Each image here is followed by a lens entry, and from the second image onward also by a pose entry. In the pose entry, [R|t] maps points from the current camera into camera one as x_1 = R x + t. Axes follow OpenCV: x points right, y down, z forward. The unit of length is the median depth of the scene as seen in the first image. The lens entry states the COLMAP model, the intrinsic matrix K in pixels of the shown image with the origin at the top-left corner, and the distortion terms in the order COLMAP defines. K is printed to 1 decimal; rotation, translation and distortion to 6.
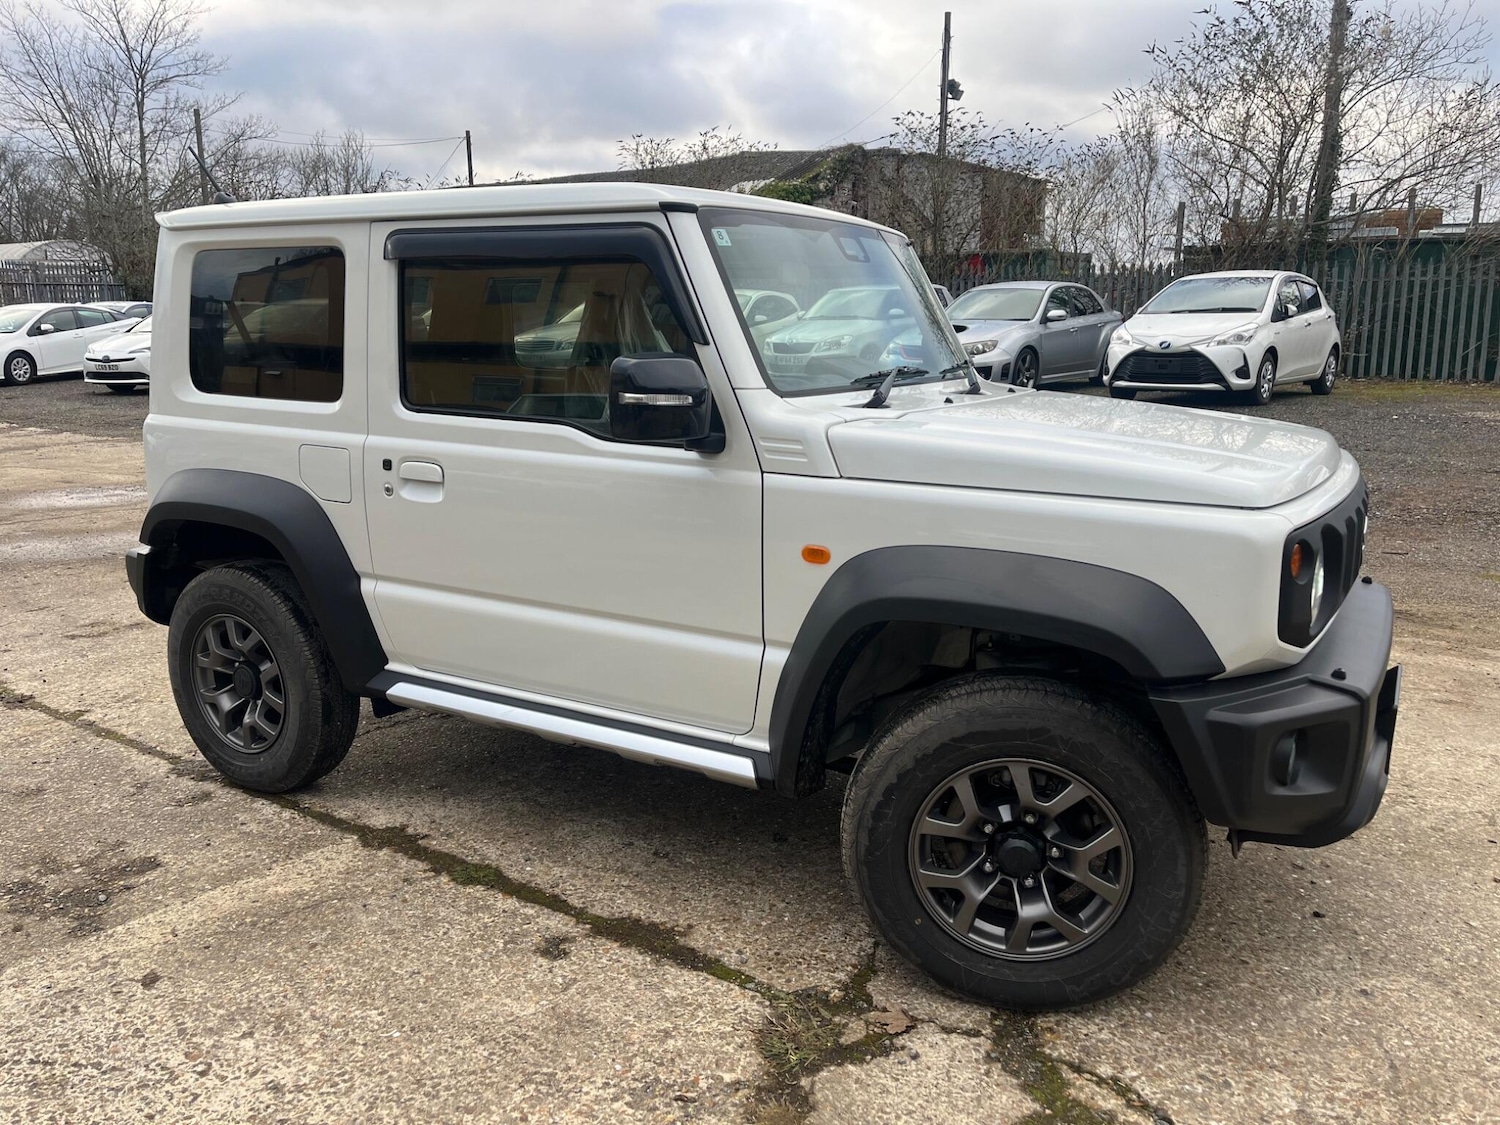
lens RADIAL K [[1146.1, 0, 755.9], [0, 1146.1, 560.0], [0, 0, 1]] dist [0.080053, -0.103259]
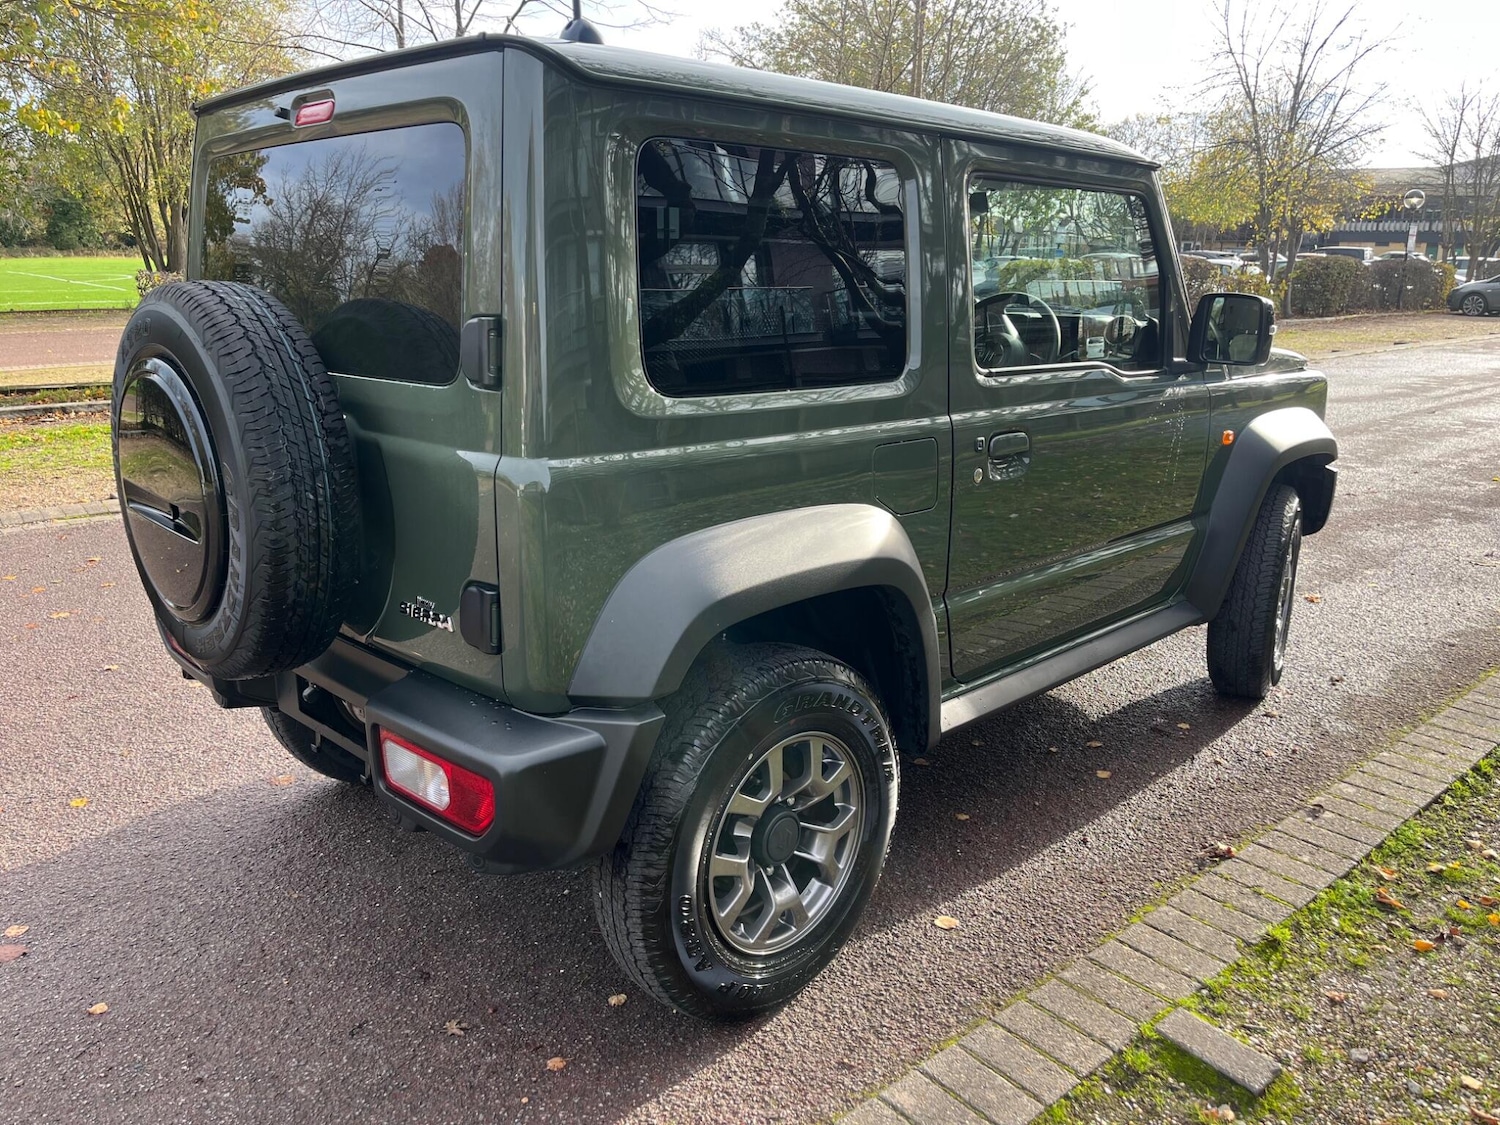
lens RADIAL K [[1127.4, 0, 751.6], [0, 1127.4, 558.3], [0, 0, 1]] dist [0.066690, -0.097975]
pose [[0.249688, -0.223782, 0.942113, -1.238930], [0.199176, 0.963994, 0.176192, -0.195521], [-0.947621, 0.143653, 0.285270, 1.025626]]
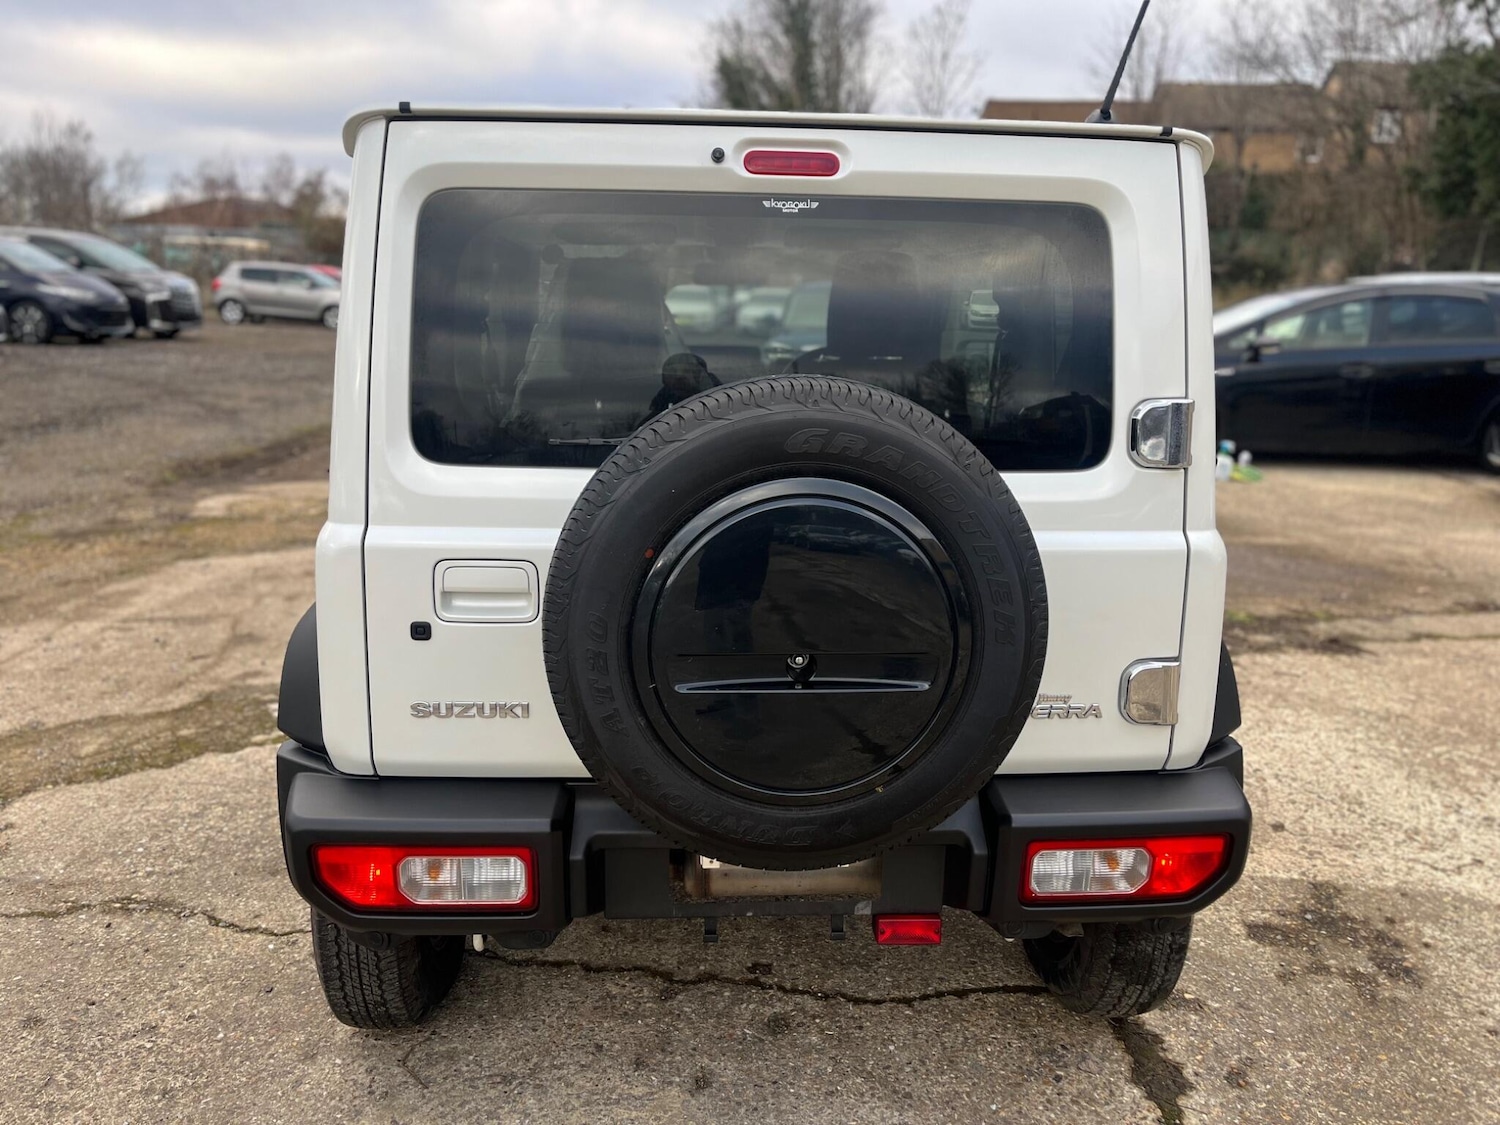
lens RADIAL K [[1134.0, 0, 750.0], [0, 1134.0, 562.5], [0, 0, 1]] dist [0.096690, -0.120658]
pose [[-0.563399, -0.203705, 0.800678, -1.064004], [0.148157, 0.928506, 0.340478, -0.412799], [-0.812792, 0.310451, -0.492939, 1.855143]]
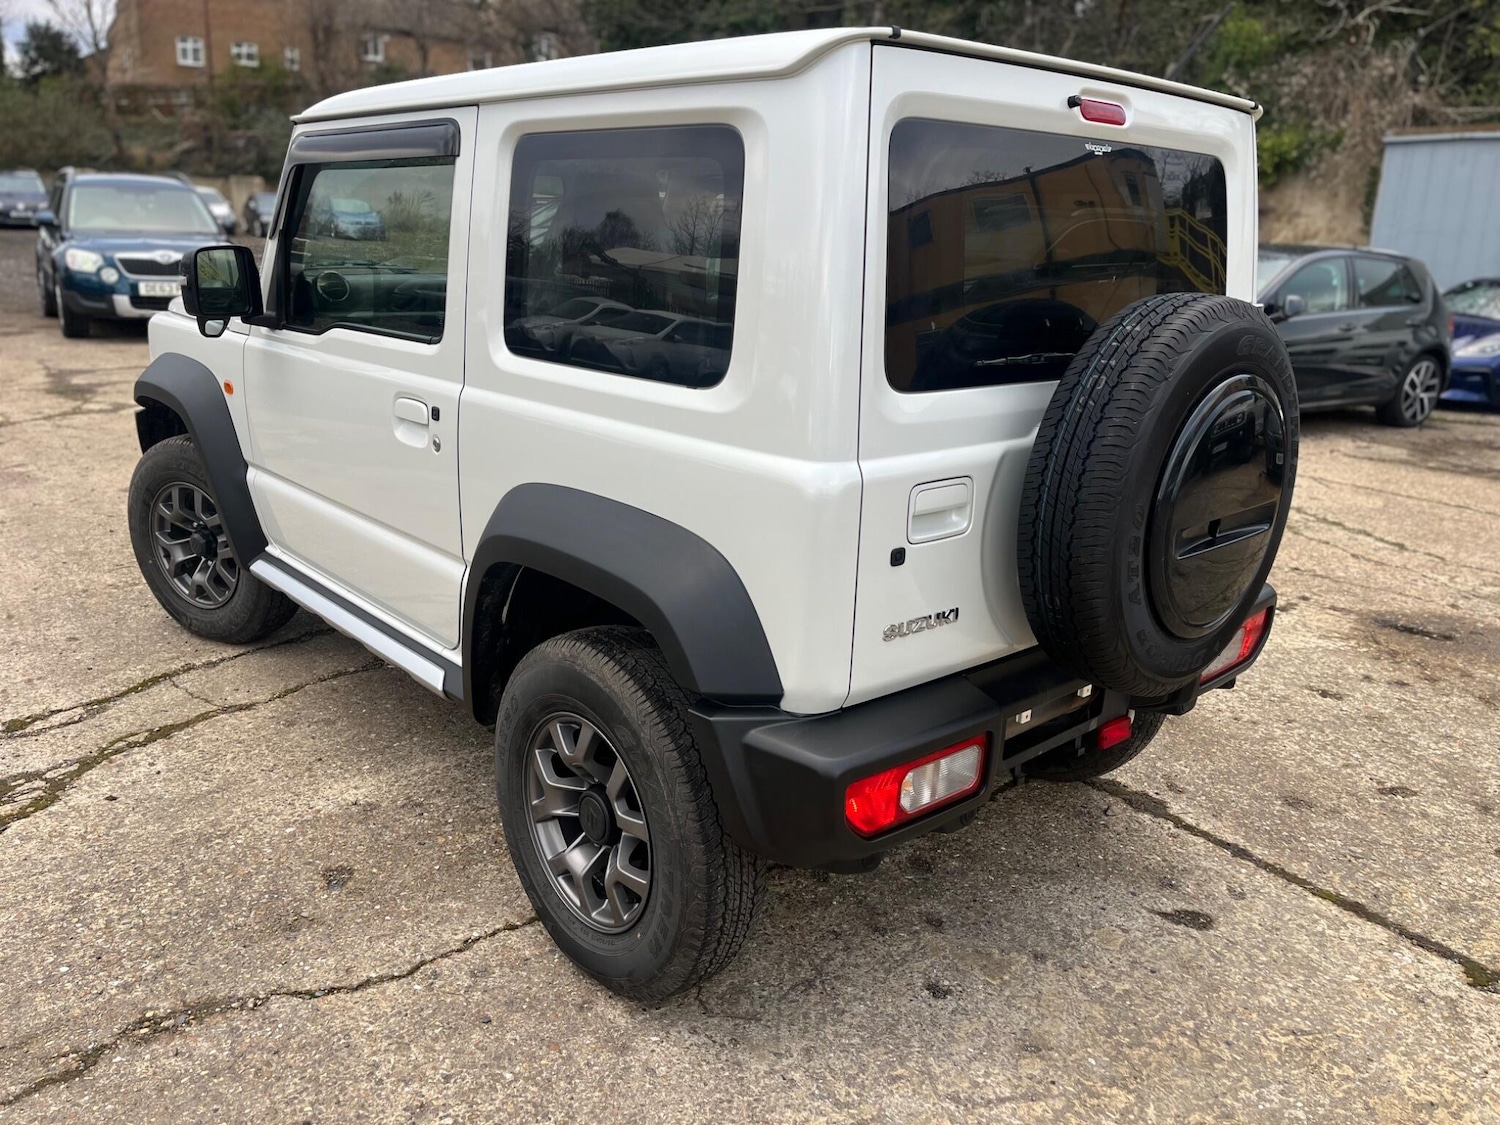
lens RADIAL K [[1145.8, 0, 747.8], [0, 1145.8, 555.0], [0, 0, 1]] dist [0.072670, -0.099863]
pose [[-0.954921, -0.119952, 0.271545, -0.560266], [0.020120, 0.886473, 0.462344, -0.494989], [-0.296176, 0.446965, -0.844098, 2.281737]]
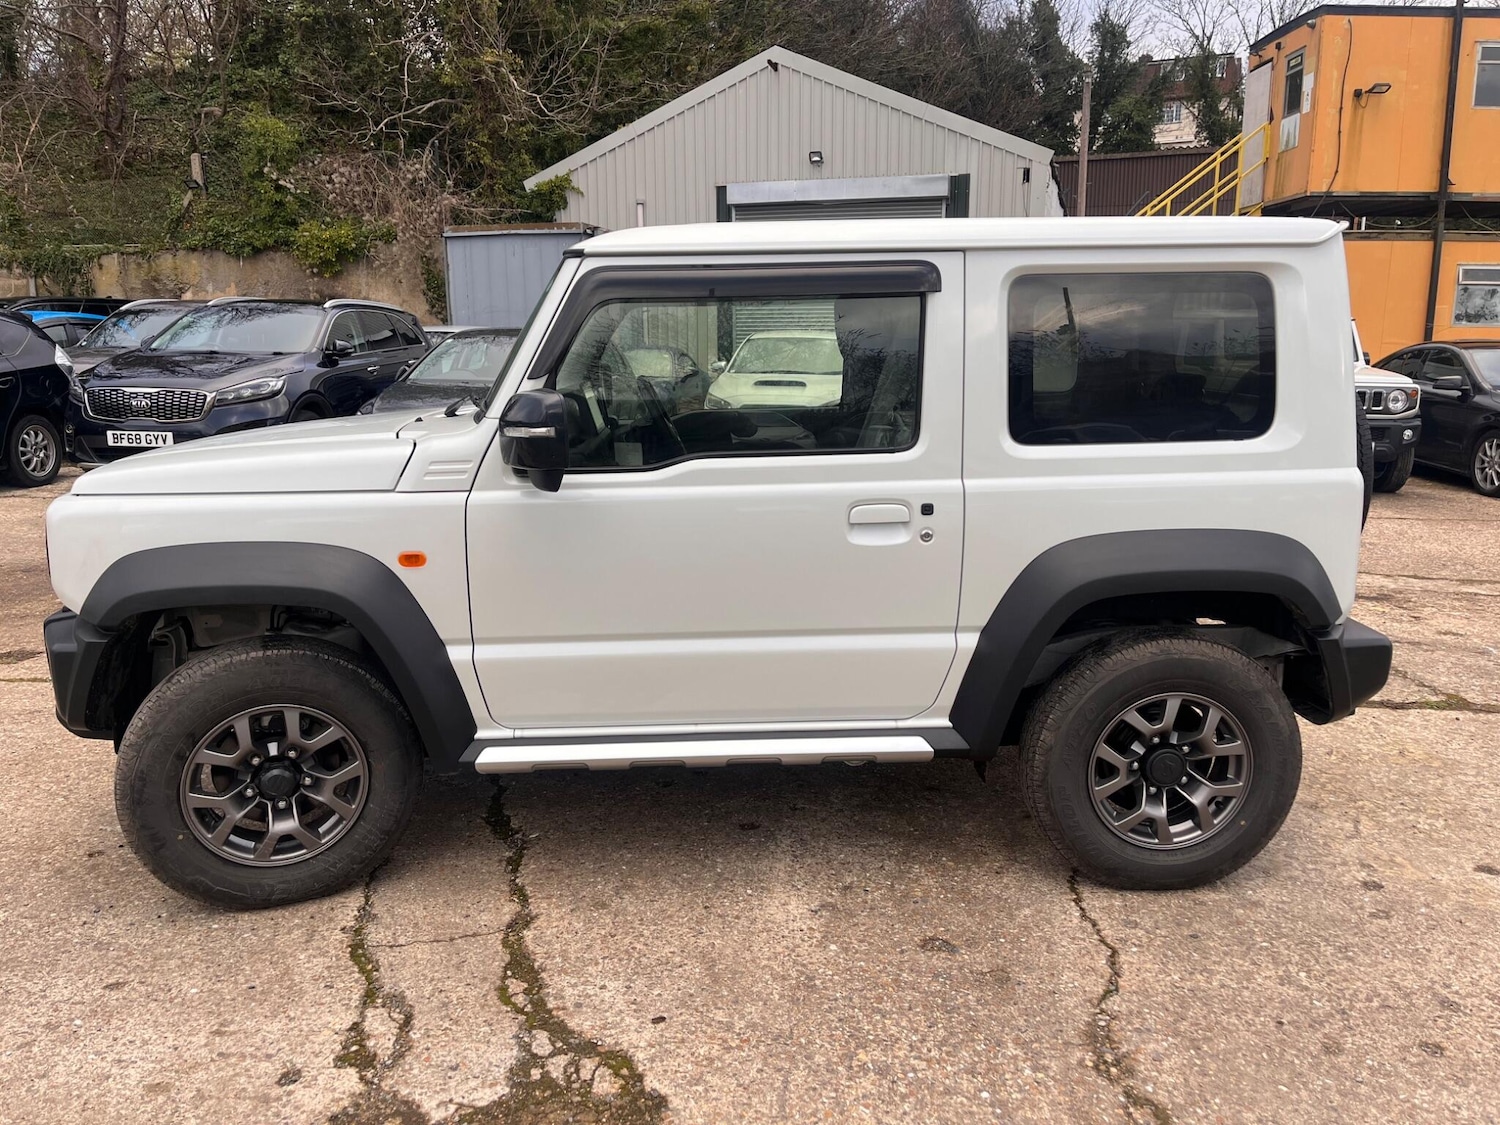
lens RADIAL K [[1144.4, 0, 750.0], [0, 1144.4, 562.5], [0, 0, 1]] dist [0.091217, -0.122597]
pose [[-0.833985, 0.115480, -0.539568, 0.615597], [-0.110183, 0.923309, 0.367914, -0.500633], [0.540675, 0.366286, -0.757301, 2.260804]]
